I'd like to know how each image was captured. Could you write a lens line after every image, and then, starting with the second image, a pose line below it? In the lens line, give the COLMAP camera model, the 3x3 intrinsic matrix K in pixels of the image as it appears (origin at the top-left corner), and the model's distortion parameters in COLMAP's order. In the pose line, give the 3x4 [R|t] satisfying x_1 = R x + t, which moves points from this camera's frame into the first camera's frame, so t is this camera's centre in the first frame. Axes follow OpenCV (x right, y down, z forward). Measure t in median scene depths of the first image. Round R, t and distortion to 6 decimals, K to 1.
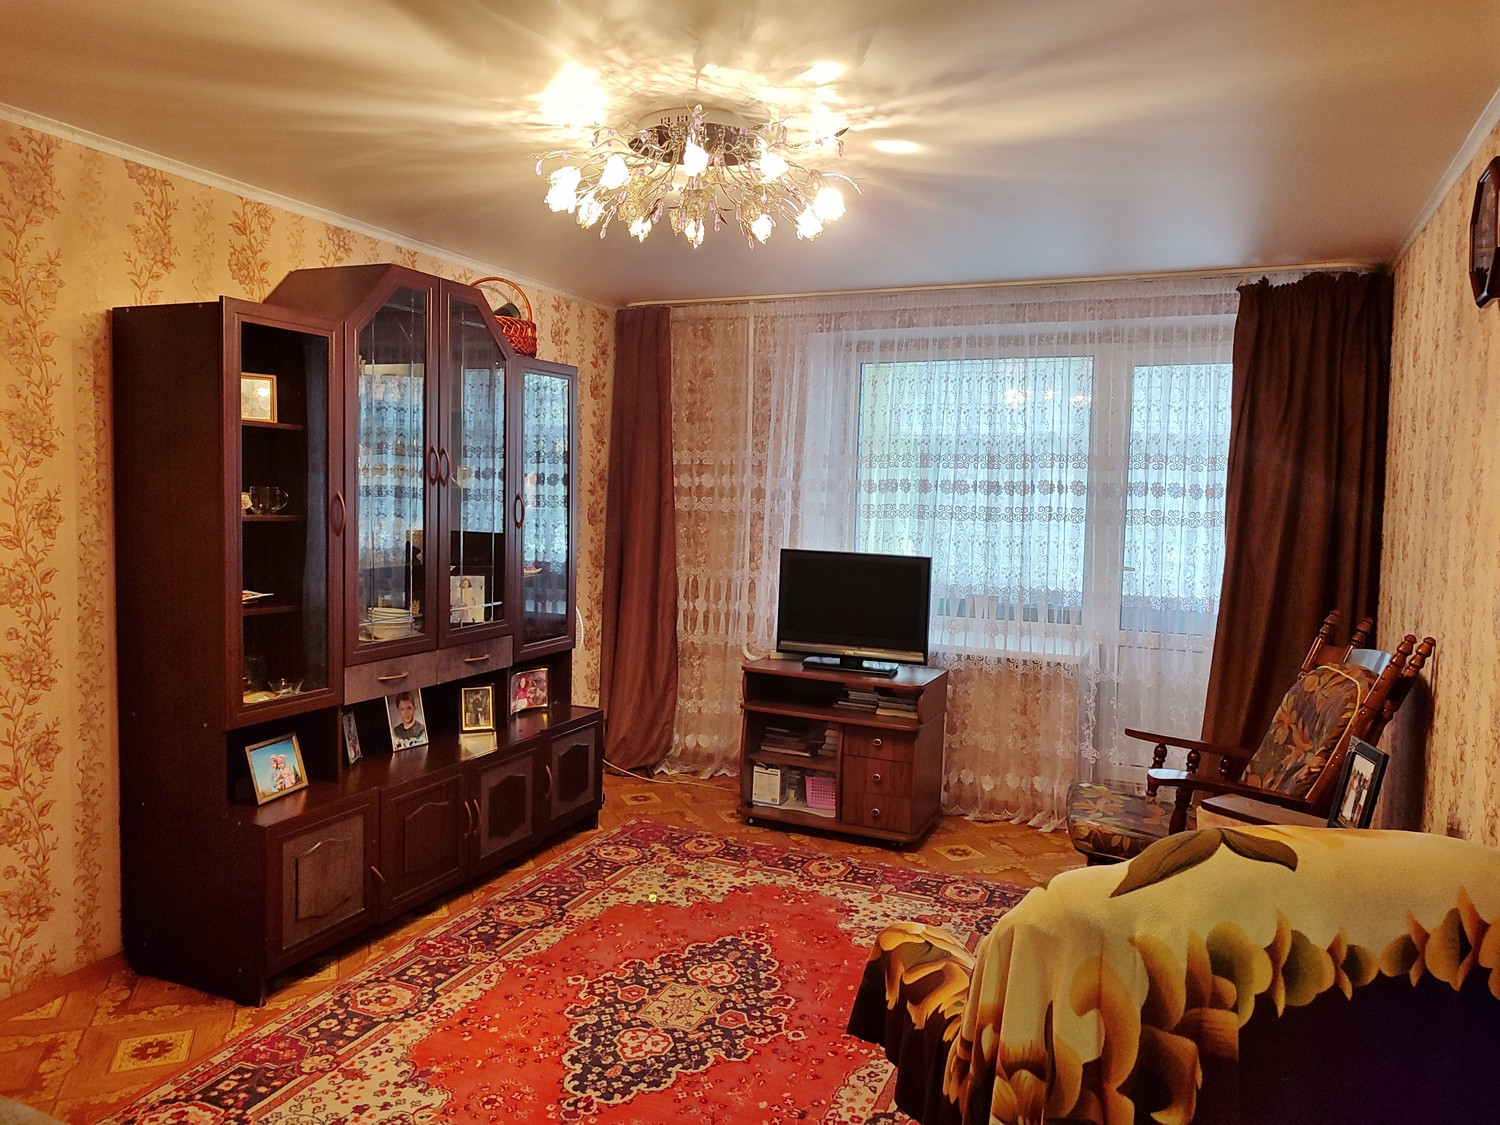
lens RADIAL K [[1086.8, 0, 750.0], [0, 1086.8, 562.5], [0, 0, 1]] dist [0.066800, -0.067577]
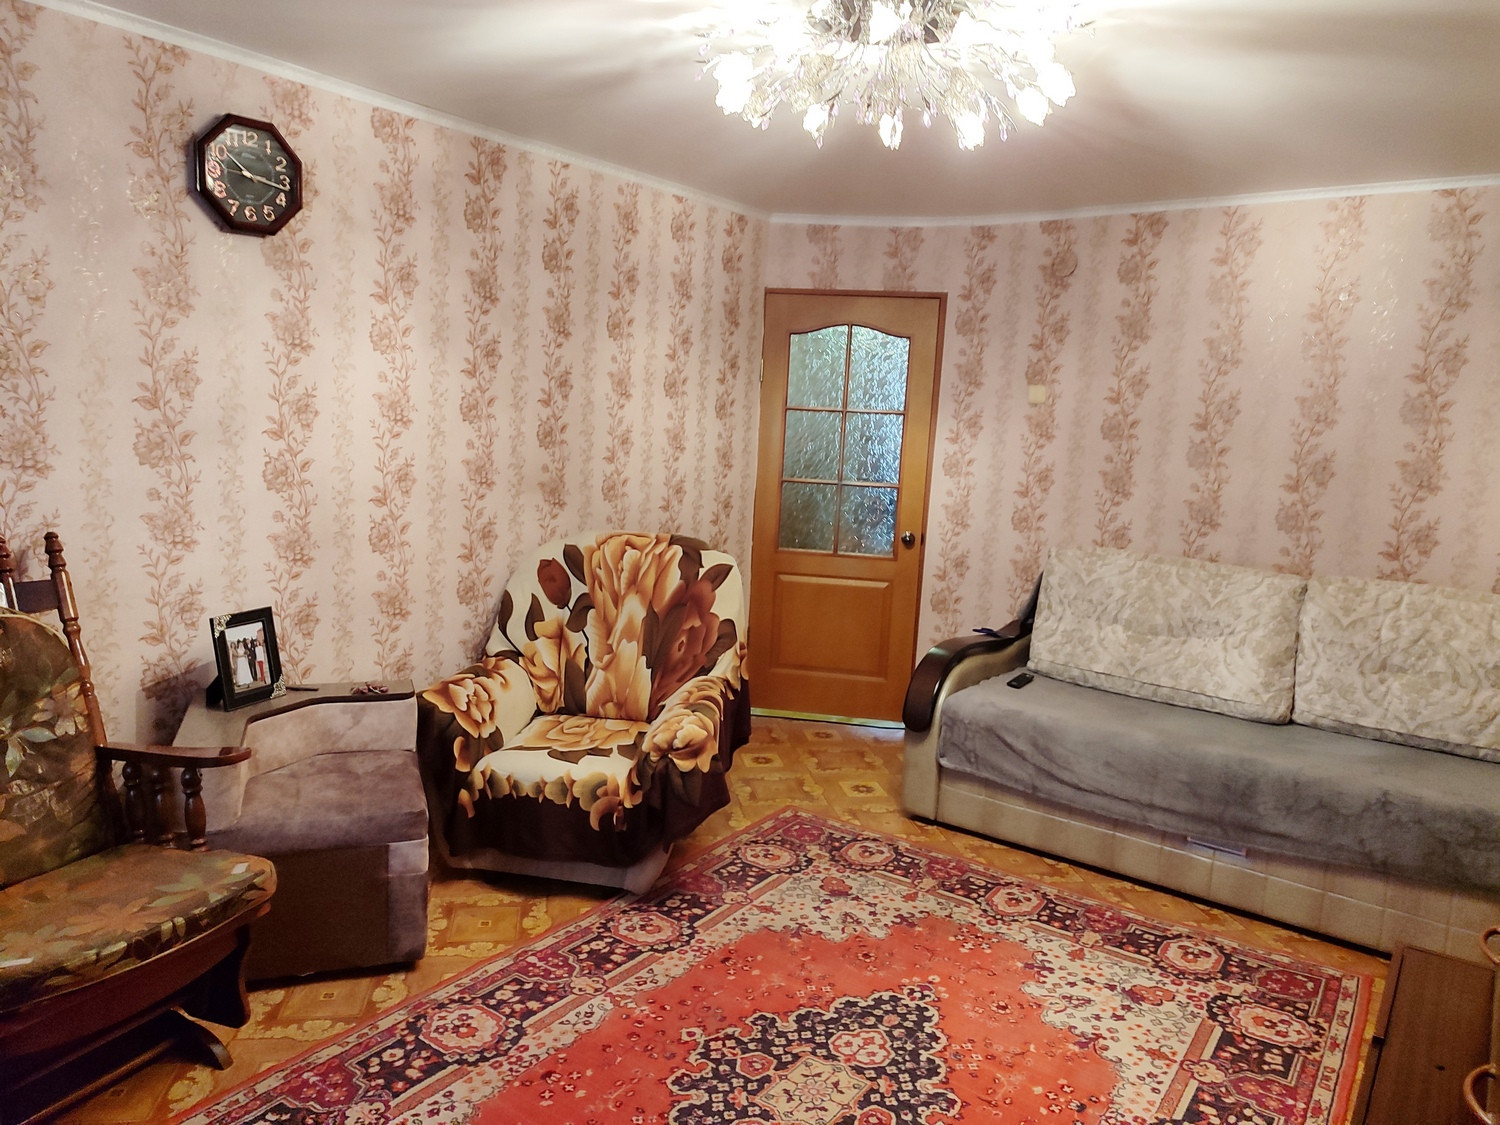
lens RADIAL K [[1086.8, 0, 750.0], [0, 1086.8, 562.5], [0, 0, 1]] dist [0.066800, -0.067577]
pose [[-0.976247, -0.108043, 0.187798, -0.131745], [-0.065454, 0.973362, 0.219734, -0.143139], [-0.206536, 0.202223, -0.957313, 1.774369]]
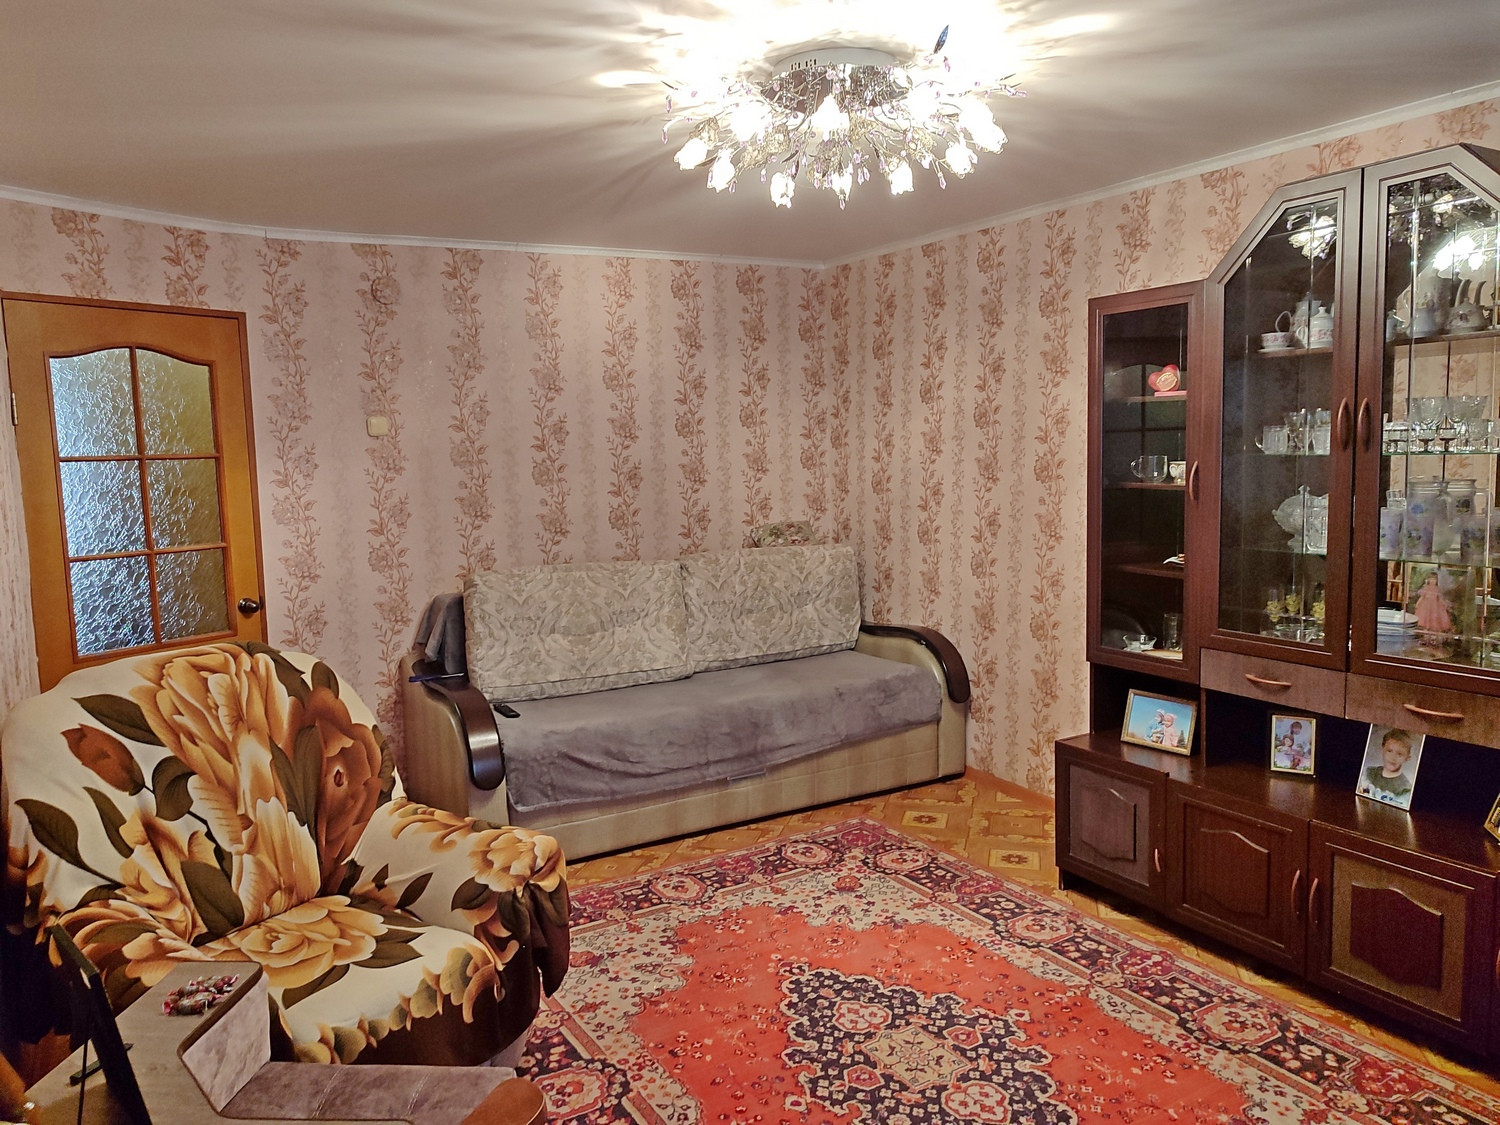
lens RADIAL K [[1086.8, 0, 750.0], [0, 1086.8, 562.5], [0, 0, 1]] dist [0.066800, -0.067577]
pose [[-0.585394, 0.075364, -0.807238, 0.721146], [-0.050231, 0.990386, 0.128889, -0.092505], [0.809191, 0.116000, -0.575981, 1.418386]]
